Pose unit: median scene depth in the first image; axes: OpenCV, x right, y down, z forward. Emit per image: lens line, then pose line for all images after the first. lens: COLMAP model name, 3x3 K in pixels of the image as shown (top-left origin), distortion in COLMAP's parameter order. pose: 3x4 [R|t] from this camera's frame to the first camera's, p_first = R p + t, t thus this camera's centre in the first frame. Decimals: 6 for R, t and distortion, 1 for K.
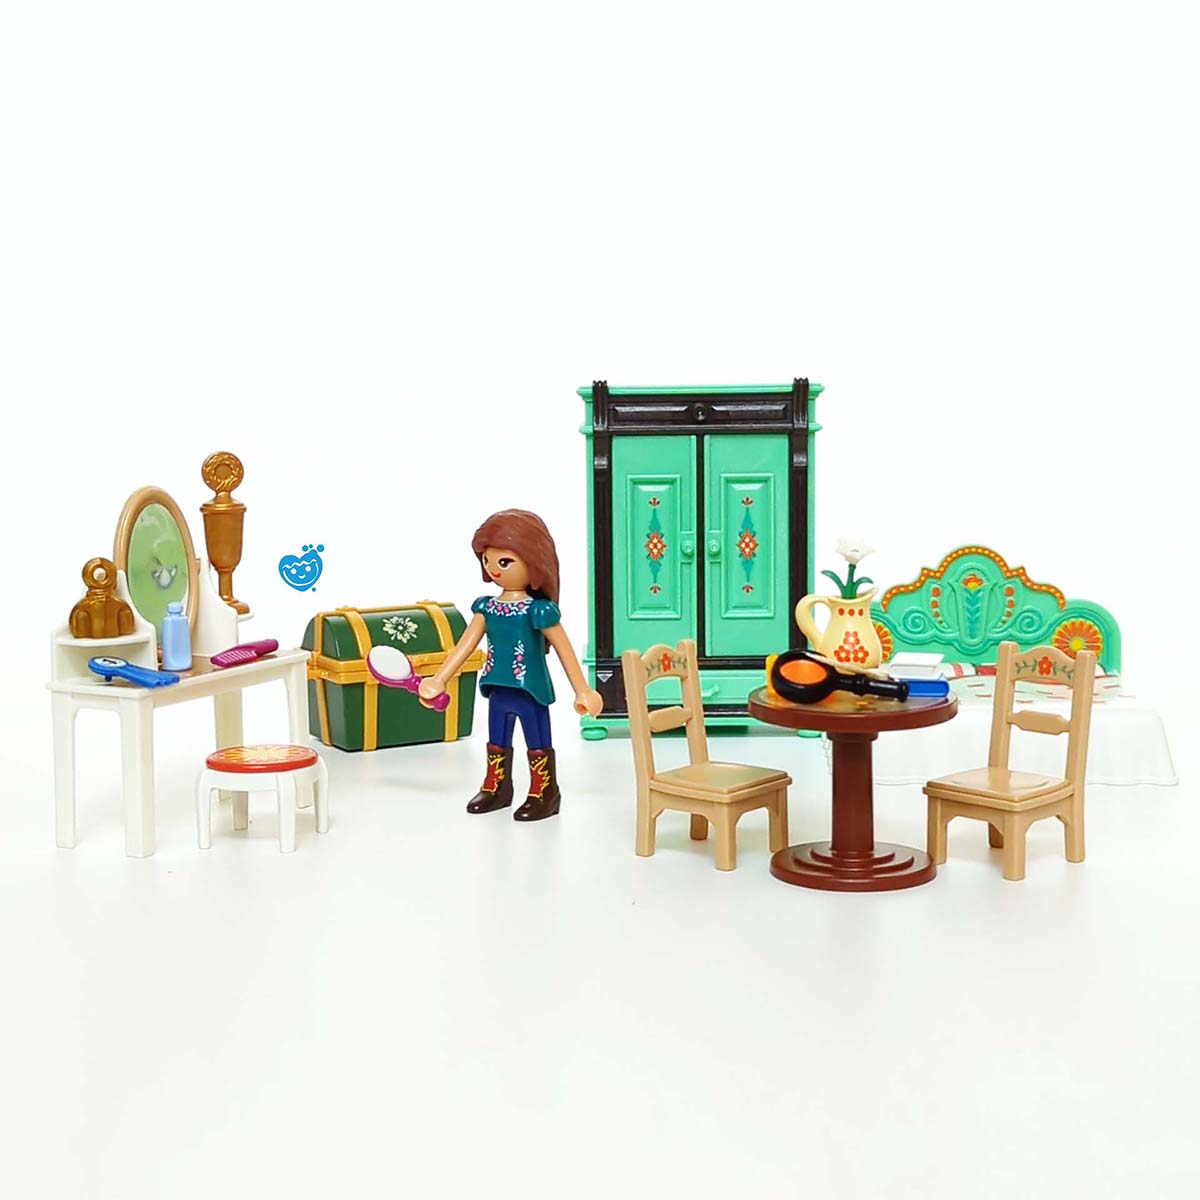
lens RADIAL K [[2414.9, 0, 600.0], [0, 2414.9, 600.0], [0, 0, 1]] dist [0.277469, -0.365319]
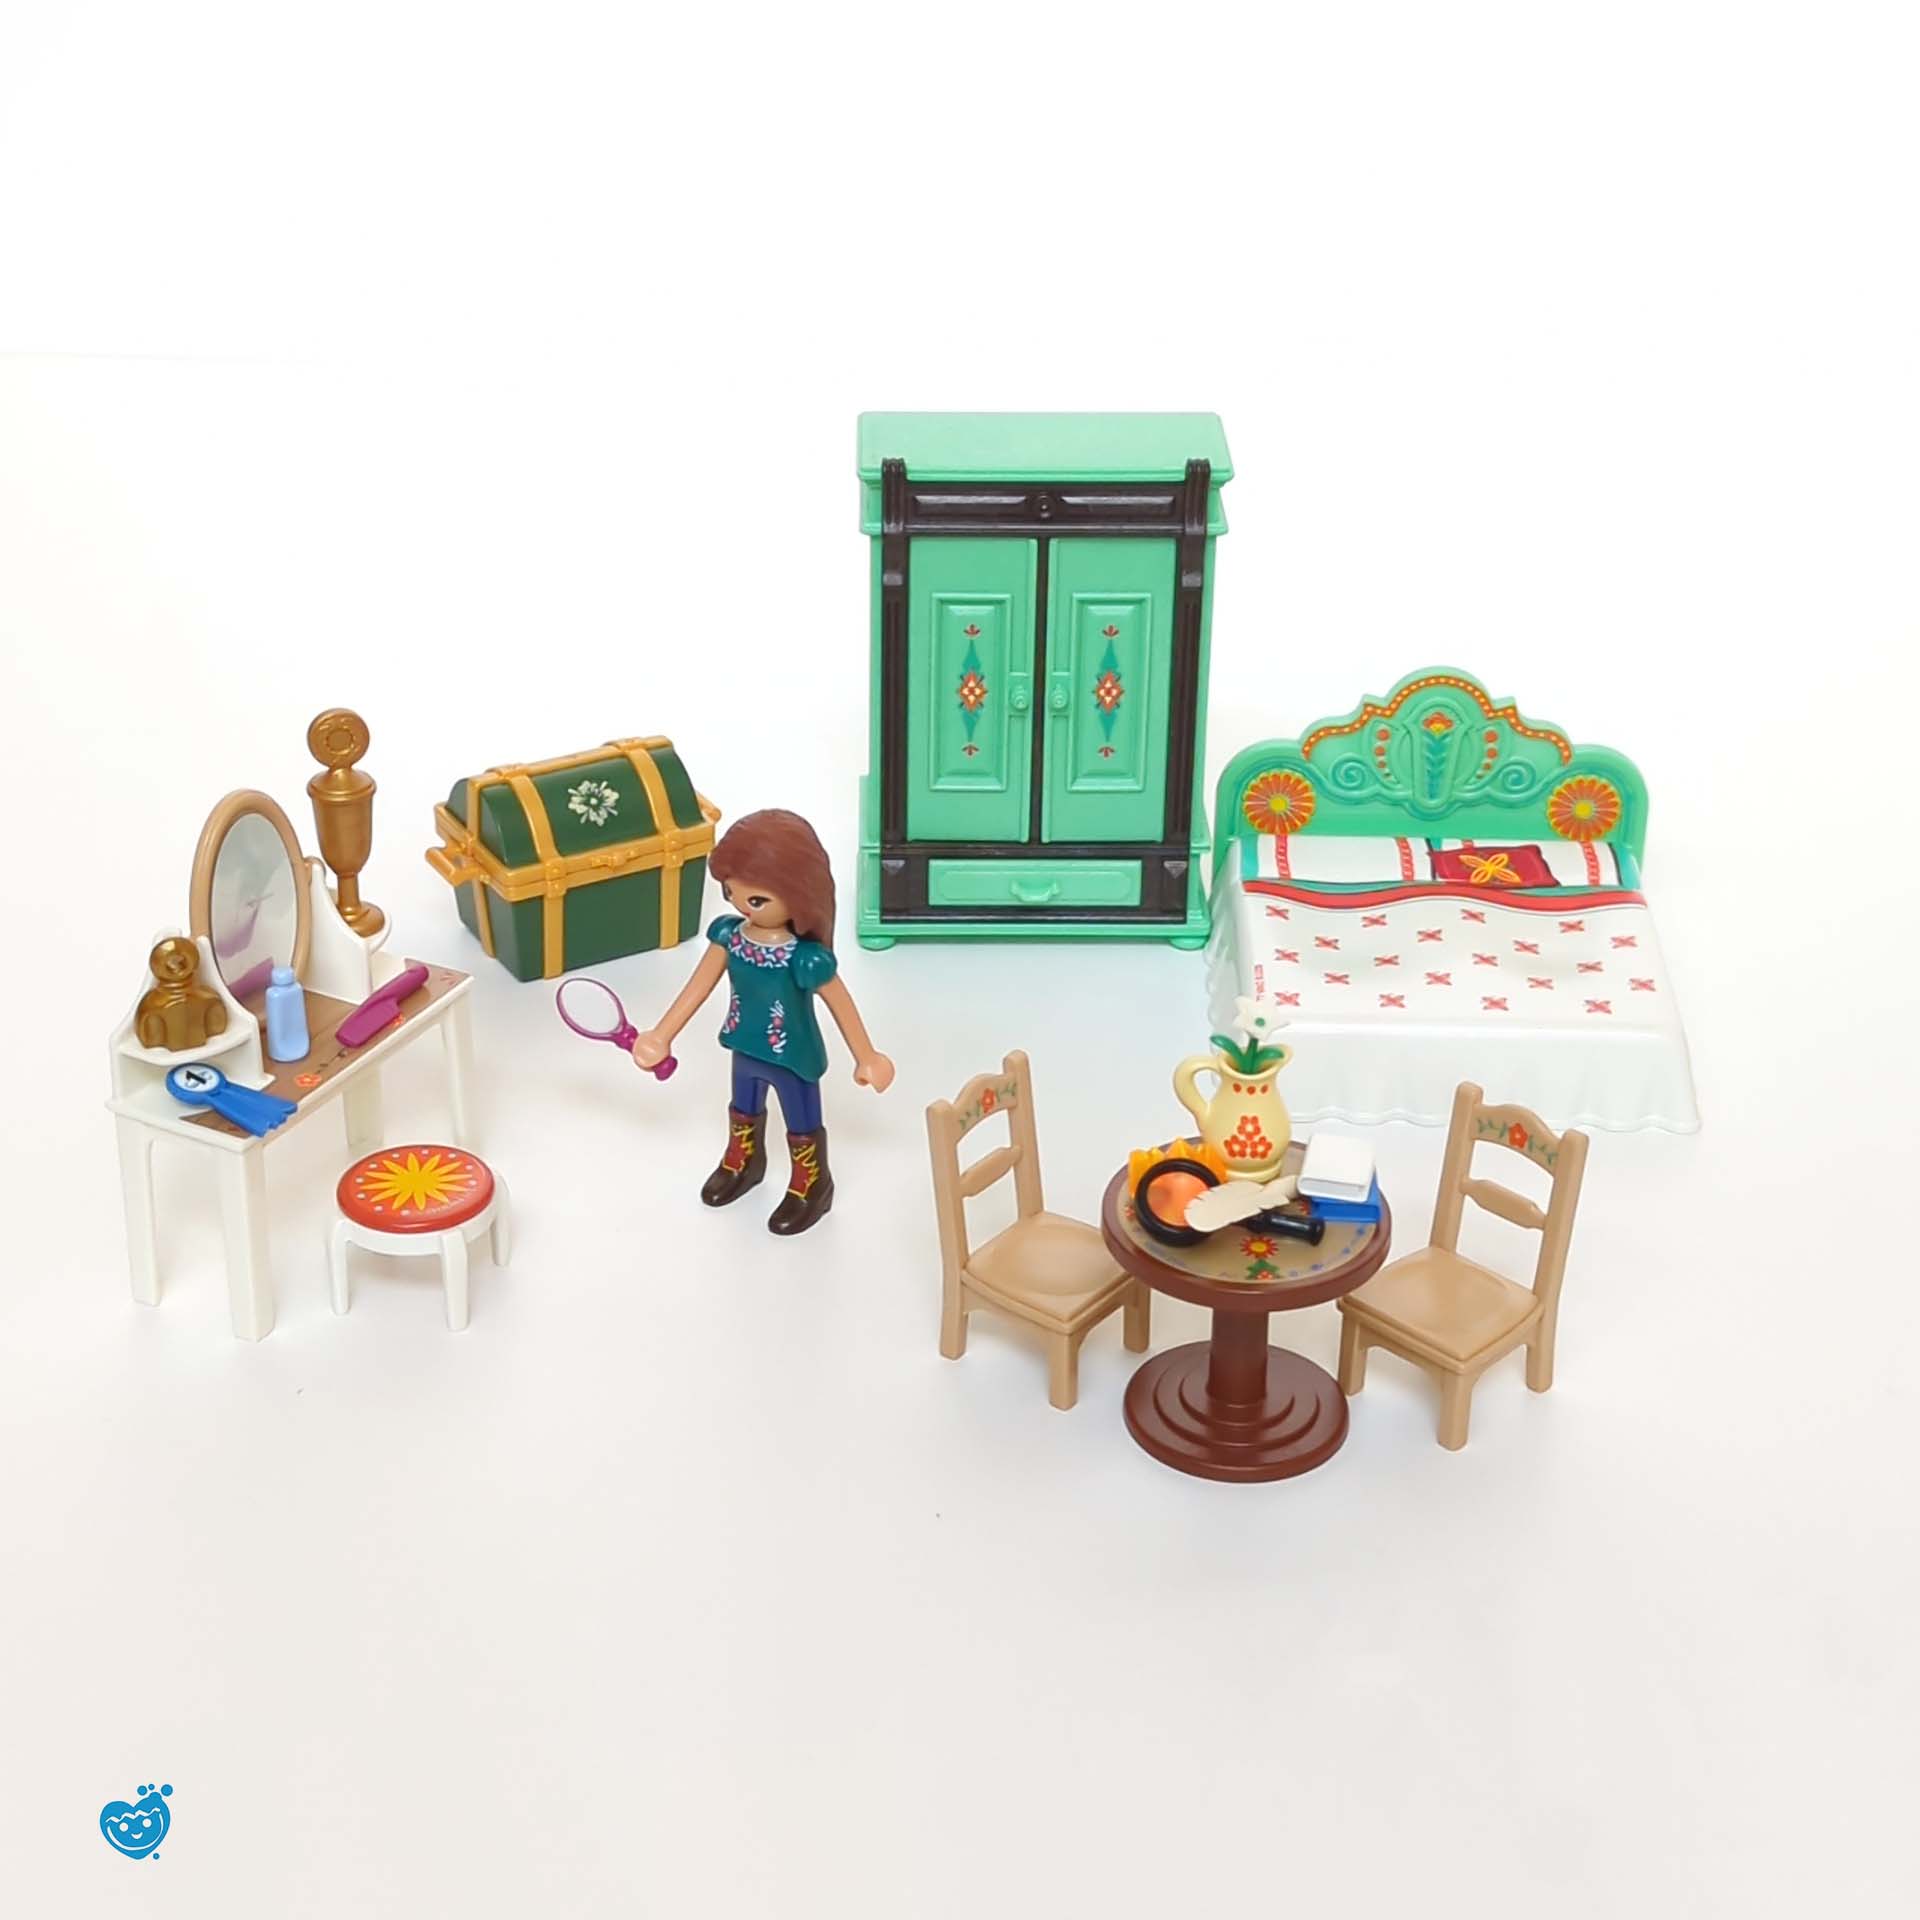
lens RADIAL K [[3860.6, 0, 929.6], [0, 3860.6, 999.5], [0, 0, 1]] dist [0.302299, 0.100150]
pose [[0.999632, 0.010742, 0.024926, -0.014885], [-0.019200, 0.928970, 0.369658, -0.343683], [-0.019185, -0.370000, 0.928833, -0.032539]]
